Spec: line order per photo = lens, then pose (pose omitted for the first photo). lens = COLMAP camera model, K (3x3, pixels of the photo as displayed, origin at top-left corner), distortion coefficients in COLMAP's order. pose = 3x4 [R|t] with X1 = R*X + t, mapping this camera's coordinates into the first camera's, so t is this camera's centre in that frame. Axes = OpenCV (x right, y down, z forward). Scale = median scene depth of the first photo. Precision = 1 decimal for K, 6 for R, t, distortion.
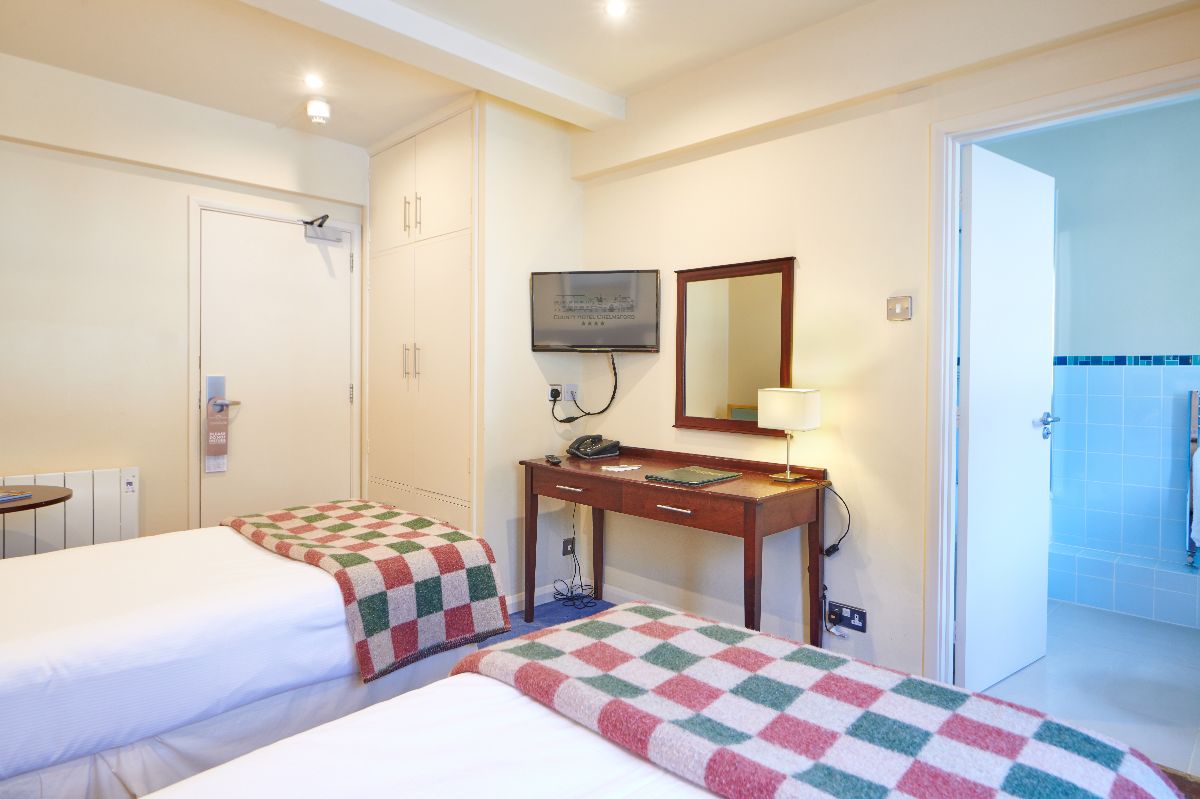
lens RADIAL K [[672.9, 0, 594.5], [0, 672.9, 382.4], [0, 0, 1]] dist [0.020232, -0.000196]
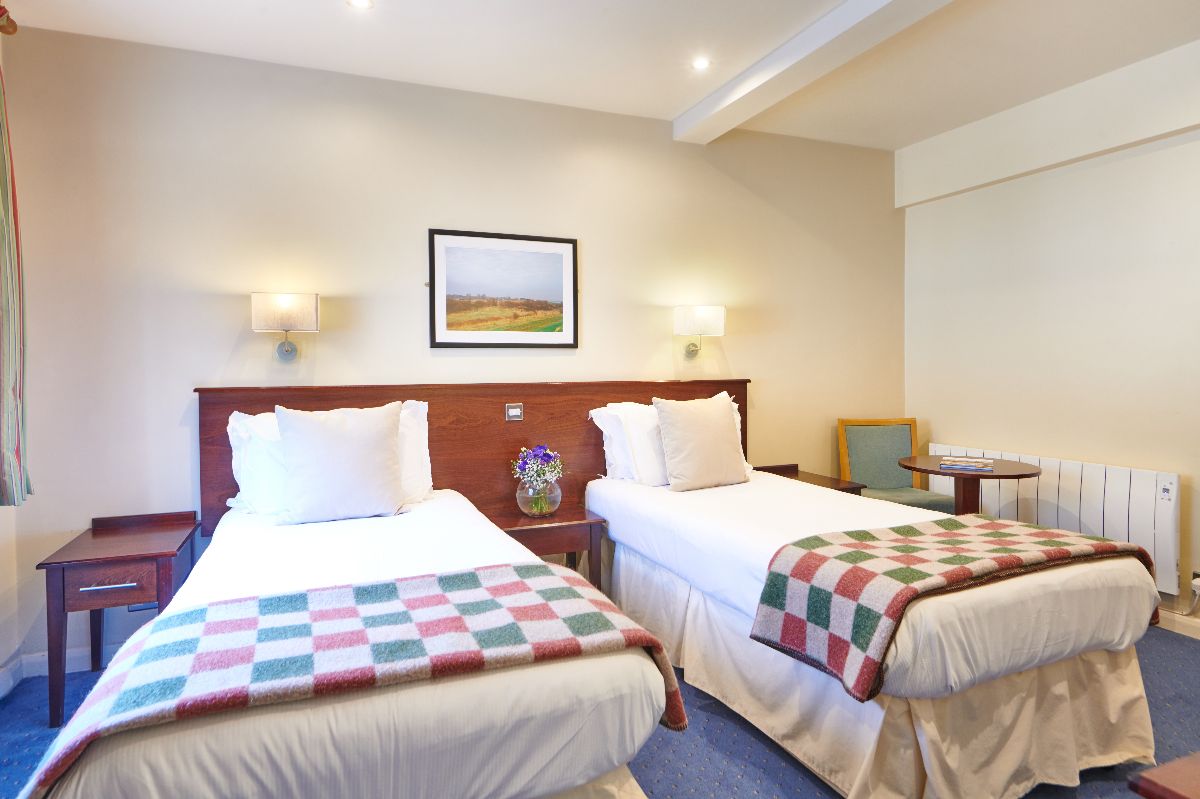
lens RADIAL K [[672.9, 0, 594.5], [0, 672.9, 382.4], [0, 0, 1]] dist [0.020232, -0.000196]
pose [[-0.371719, 0.015829, -0.928210, 0.707132], [-0.007456, 0.999771, 0.020035, -0.011507], [0.928315, 0.014368, -0.371516, 1.007126]]
